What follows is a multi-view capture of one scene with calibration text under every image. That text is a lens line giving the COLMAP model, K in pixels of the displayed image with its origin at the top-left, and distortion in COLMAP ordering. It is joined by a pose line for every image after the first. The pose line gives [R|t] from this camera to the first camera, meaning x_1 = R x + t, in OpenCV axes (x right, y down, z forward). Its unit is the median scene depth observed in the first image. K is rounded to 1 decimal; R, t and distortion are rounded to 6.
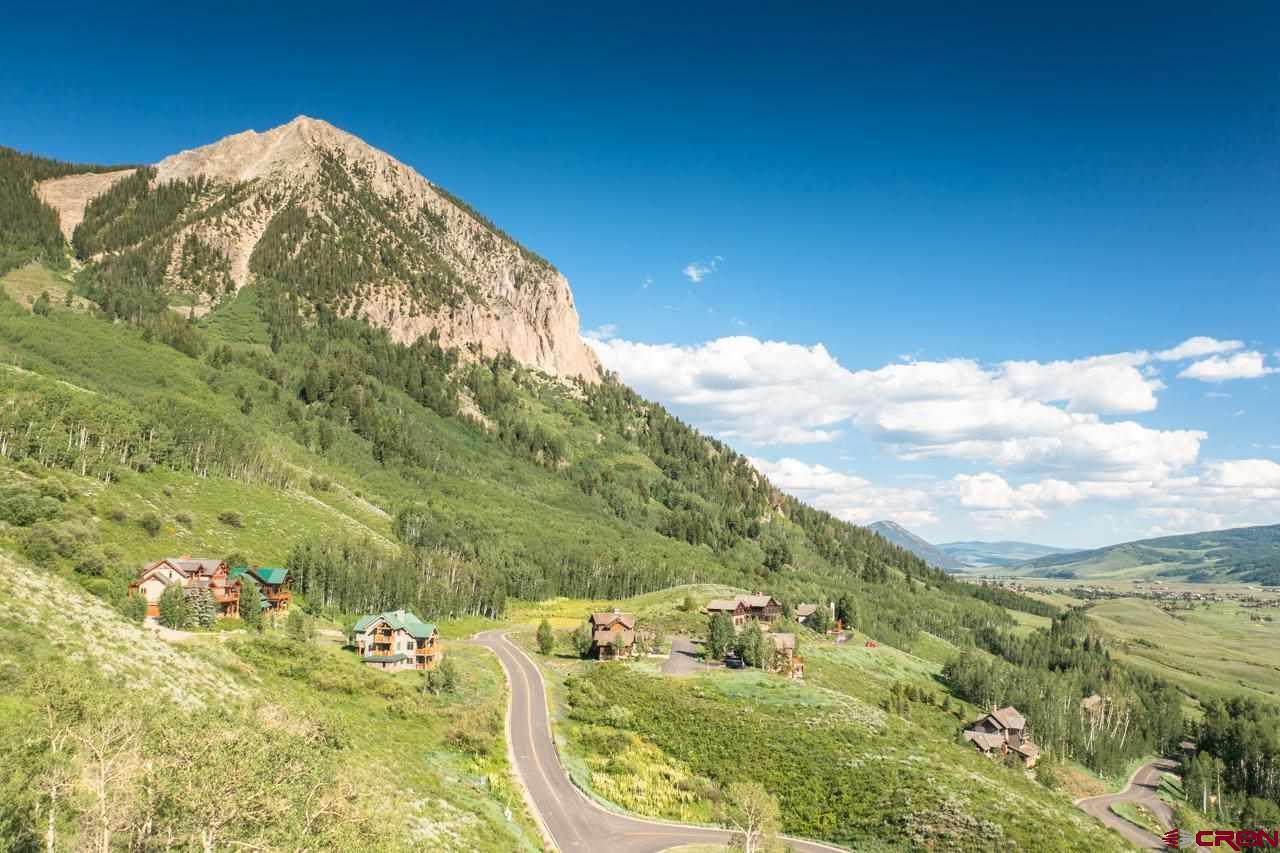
lens RADIAL K [[1032.6, 0, 666.3], [0, 1032.6, 429.6], [0, 0, 1]] dist [-0.045006, 0.013407]
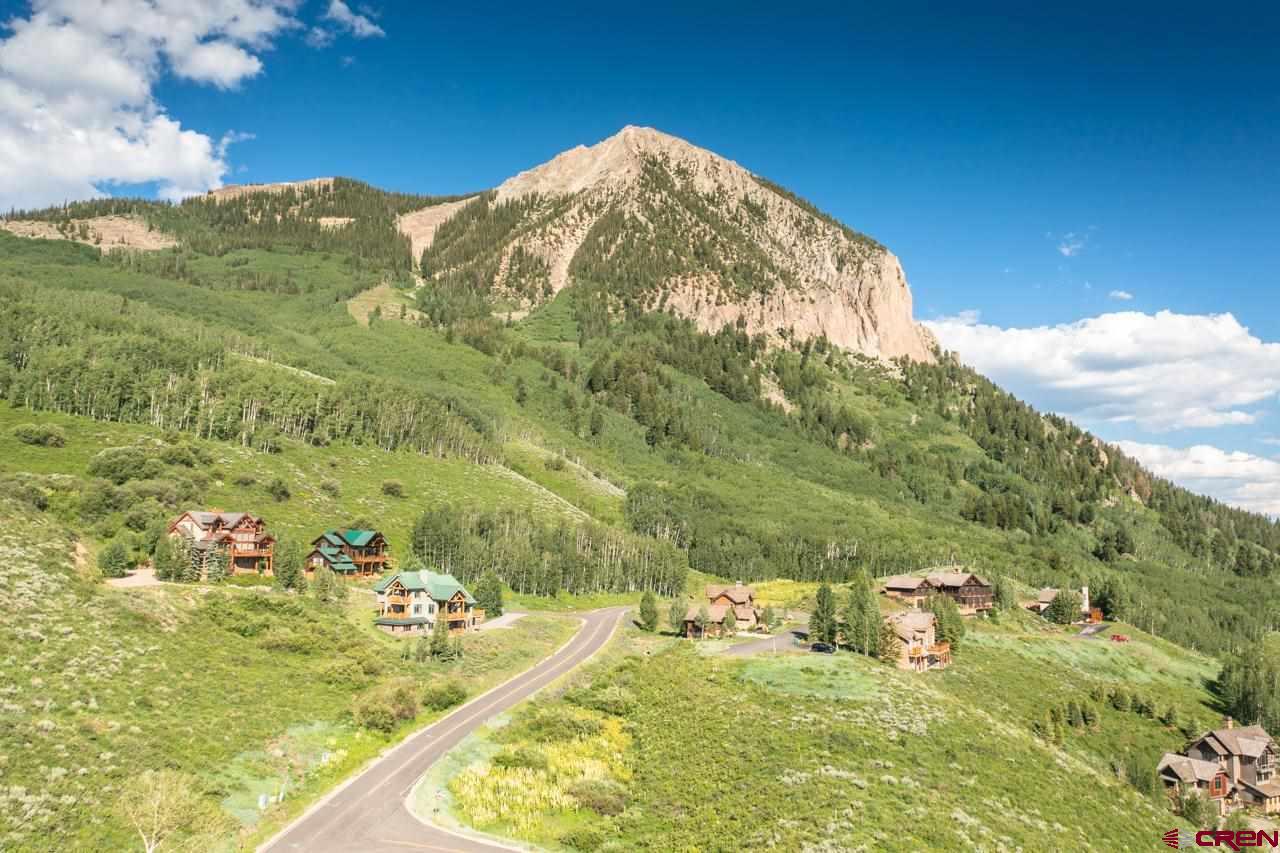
lens RADIAL K [[1032.6, 0, 638.1], [0, 1032.6, 433.3], [0, 0, 1]] dist [-0.045006, 0.013407]
pose [[0.923906, -0.038927, -0.380634, 0.053660], [0.040523, 0.999171, -0.003824, 0.013737], [0.380468, -0.011892, 0.924718, 0.048556]]
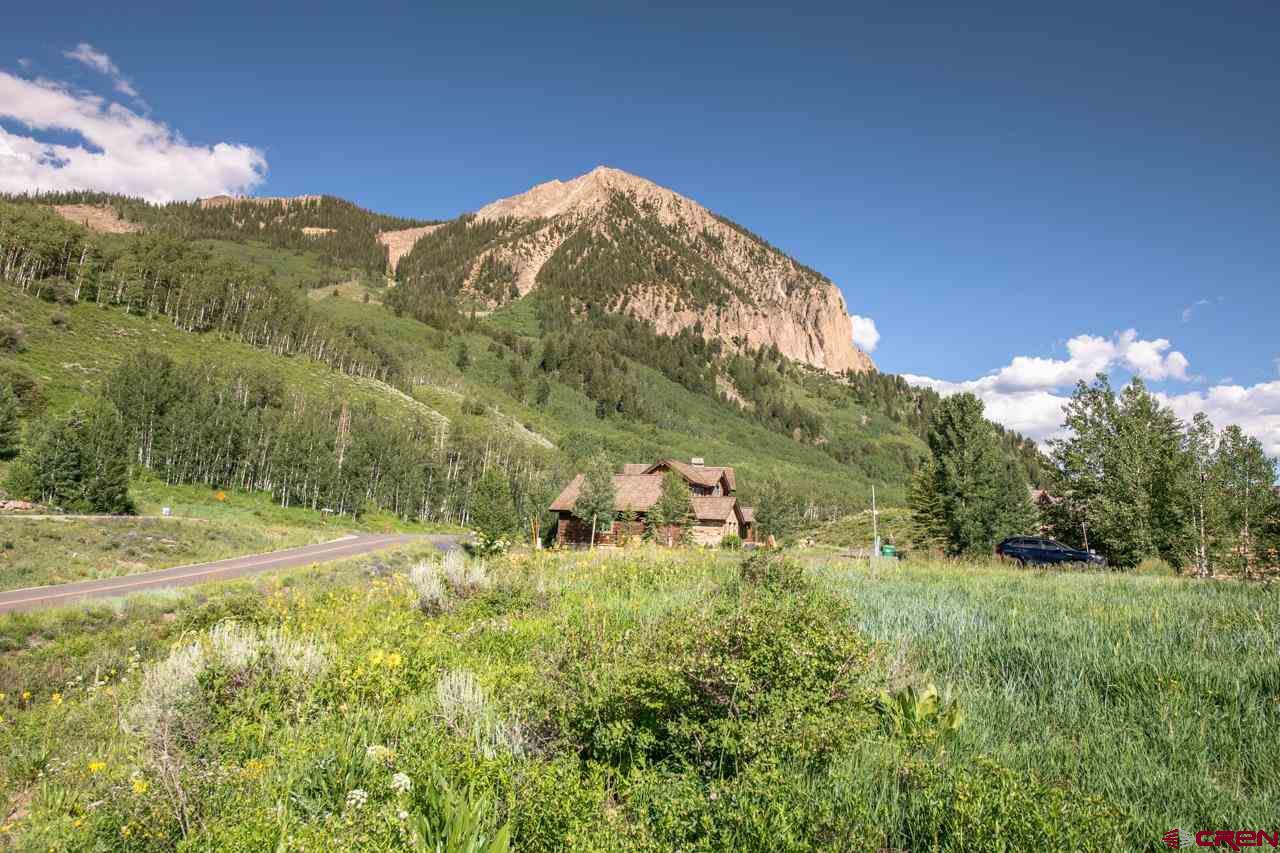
lens RADIAL K [[849.2, 0, 642.6], [0, 849.2, 438.8], [0, 0, 1]] dist [0.006256, 0.001560]
pose [[0.938604, -0.028298, -0.343834, 0.011441], [0.017472, 0.999250, -0.034545, 0.046735], [0.344554, 0.026417, 0.938395, 0.181993]]
